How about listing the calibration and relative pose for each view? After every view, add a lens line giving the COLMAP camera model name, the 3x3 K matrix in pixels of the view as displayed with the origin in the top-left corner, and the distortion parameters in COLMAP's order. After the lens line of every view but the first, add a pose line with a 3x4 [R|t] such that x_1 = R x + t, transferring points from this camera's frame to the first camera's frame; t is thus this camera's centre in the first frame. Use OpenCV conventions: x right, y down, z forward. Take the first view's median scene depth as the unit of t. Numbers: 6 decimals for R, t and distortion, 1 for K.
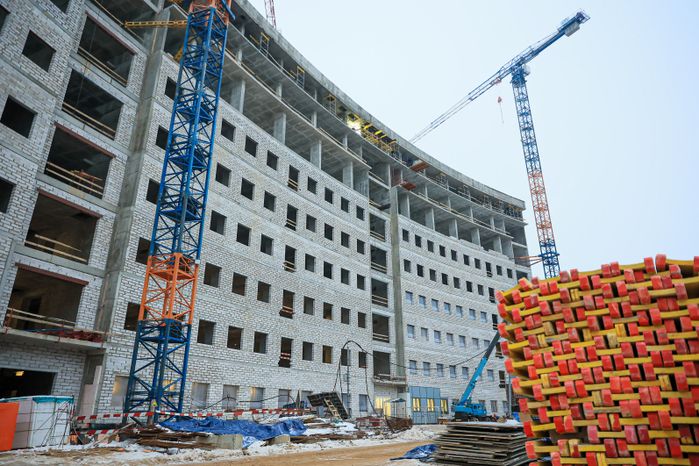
lens RADIAL K [[469.4, 0, 348.7], [0, 469.4, 230.8], [0, 0, 1]] dist [-0.005101, -0.000516]
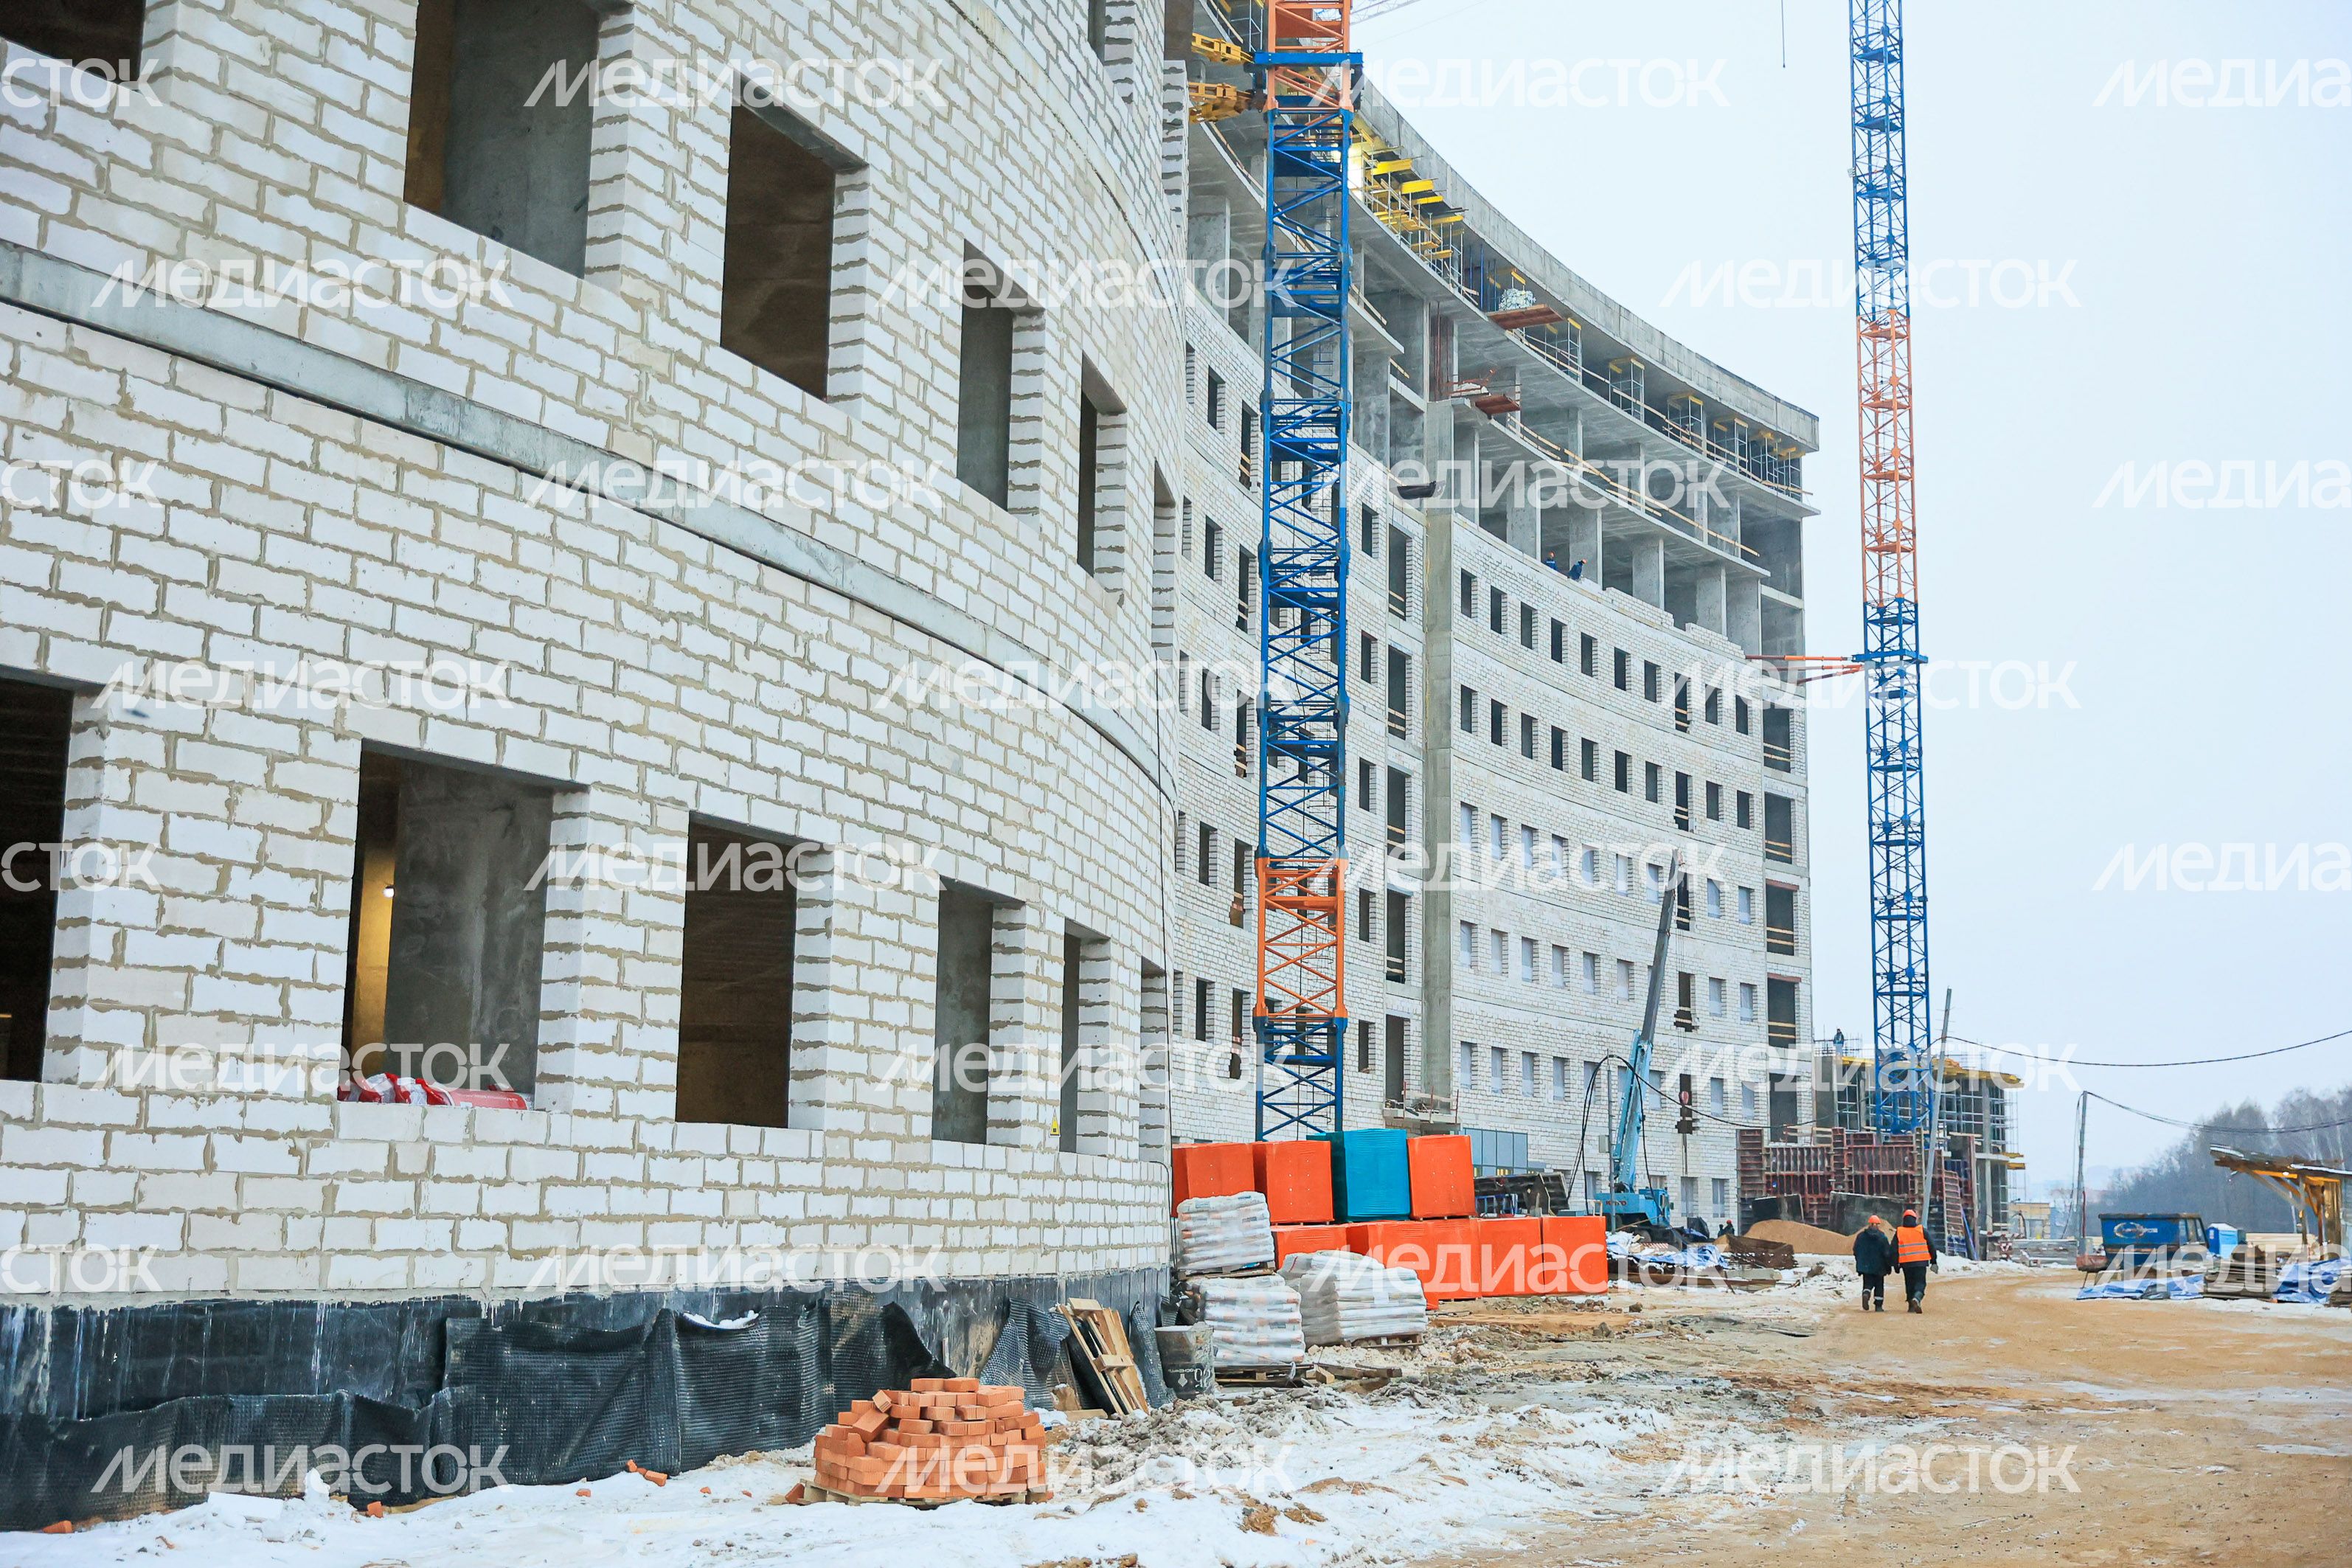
lens RADIAL K [[2740.8, 0, 1172.8], [0, 2740.8, 783.6], [0, 0, 1]] dist [0.036905, 0.000000]
pose [[0.965279, 0.059296, 0.254401, -0.389604], [-0.115349, 0.970557, 0.211454, -0.176500], [-0.234372, -0.233458, 0.943699, -0.425125]]
